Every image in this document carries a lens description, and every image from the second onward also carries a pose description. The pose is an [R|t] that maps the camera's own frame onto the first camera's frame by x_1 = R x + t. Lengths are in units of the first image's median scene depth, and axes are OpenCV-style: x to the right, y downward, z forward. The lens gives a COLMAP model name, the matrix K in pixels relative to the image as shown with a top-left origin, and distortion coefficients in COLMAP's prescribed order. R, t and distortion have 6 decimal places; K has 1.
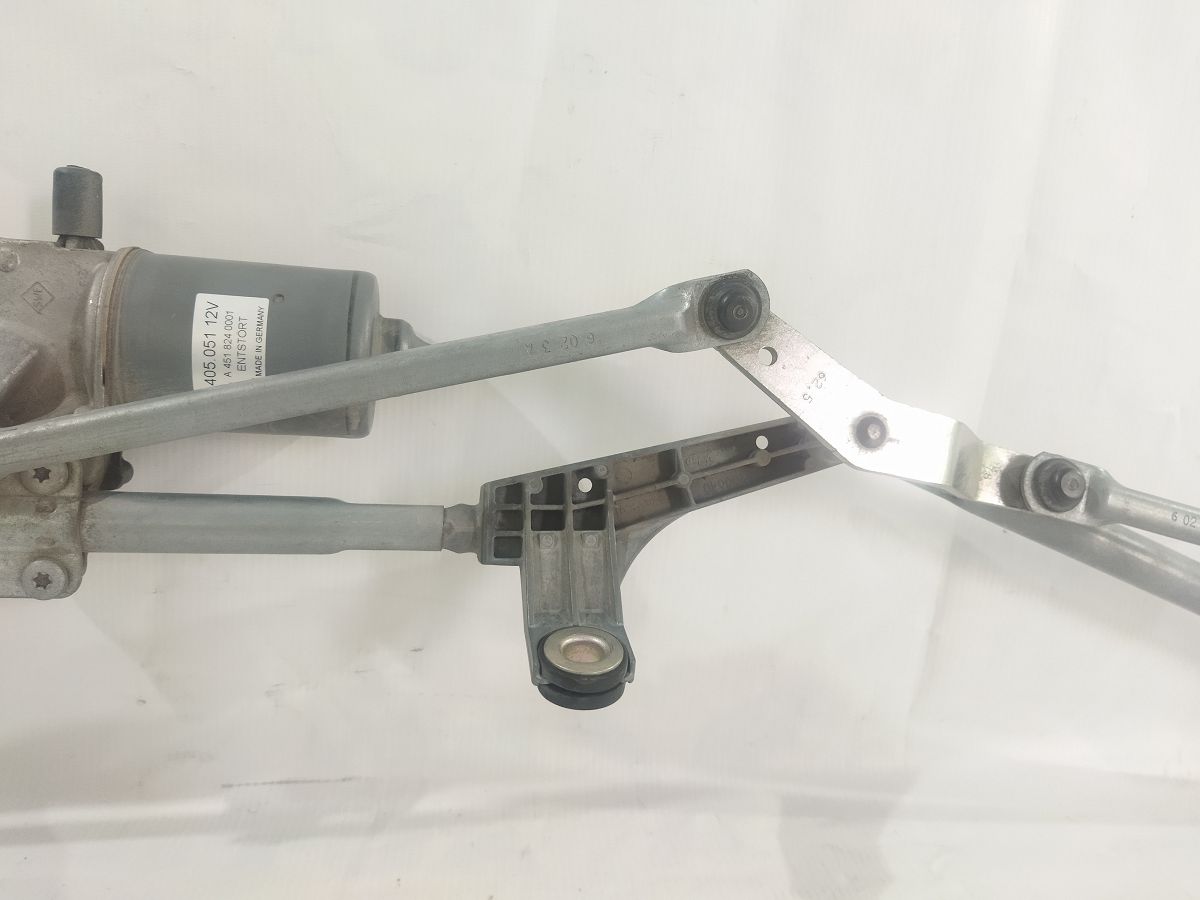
lens RADIAL K [[940.0, 0, 600.0], [0, 940.0, 450.0], [0, 0, 1]] dist [0.065998, -0.141935]
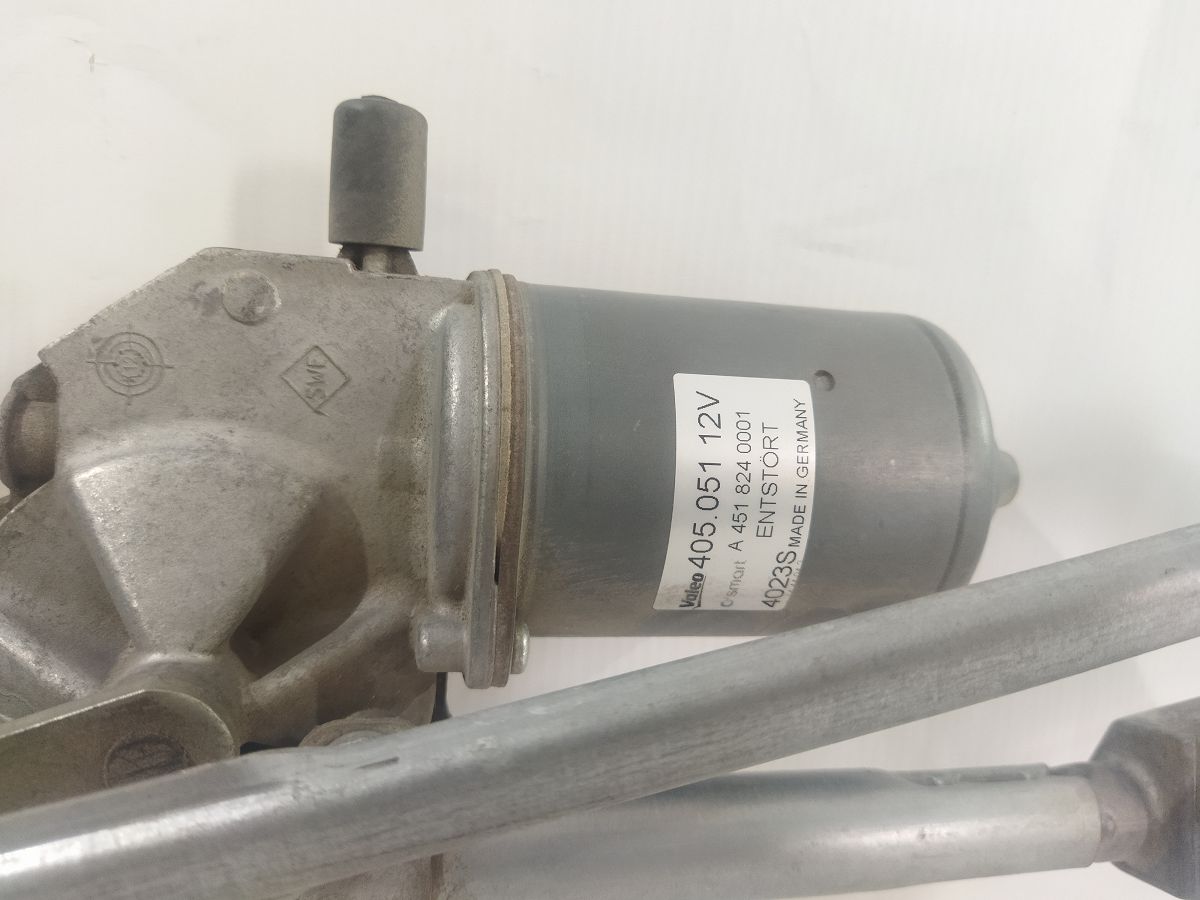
lens RADIAL K [[940.0, 0, 600.0], [0, 940.0, 450.0], [0, 0, 1]] dist [0.065998, -0.141935]
pose [[0.999229, -0.003268, 0.039126, -0.467215], [0.003088, 0.999984, 0.004658, -0.126525], [-0.039141, -0.004534, 0.999223, 0.522429]]
